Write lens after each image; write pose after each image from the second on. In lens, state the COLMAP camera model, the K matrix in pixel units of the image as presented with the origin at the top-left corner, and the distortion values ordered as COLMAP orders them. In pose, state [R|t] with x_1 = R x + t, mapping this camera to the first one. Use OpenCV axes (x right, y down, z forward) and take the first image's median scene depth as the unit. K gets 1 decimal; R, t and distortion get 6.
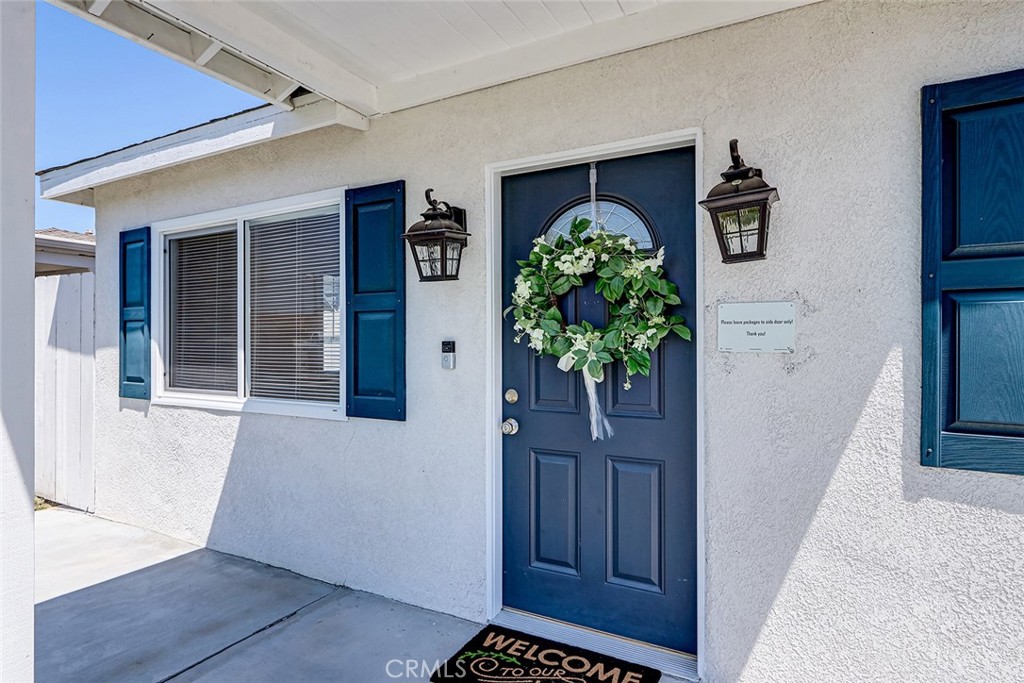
lens RADIAL K [[558.5, 0, 512.7], [0, 558.5, 348.2], [0, 0, 1]] dist [0.001017, 0.001544]
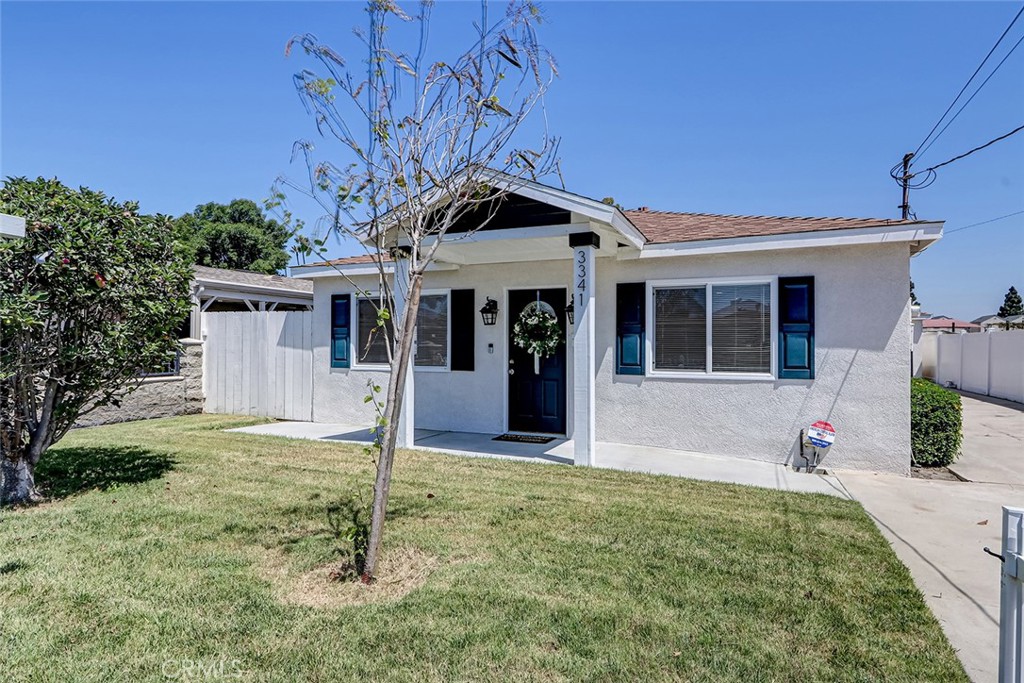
lens RADIAL K [[633.2, 0, 506.4], [0, 633.2, 358.9], [0, 0, 1]] dist [0.000815, -0.001304]
pose [[0.996163, 0.002530, 0.087479, -0.342268], [-0.003420, 0.999944, 0.010021, 0.035730], [-0.087449, -0.010282, 0.996116, -2.521320]]
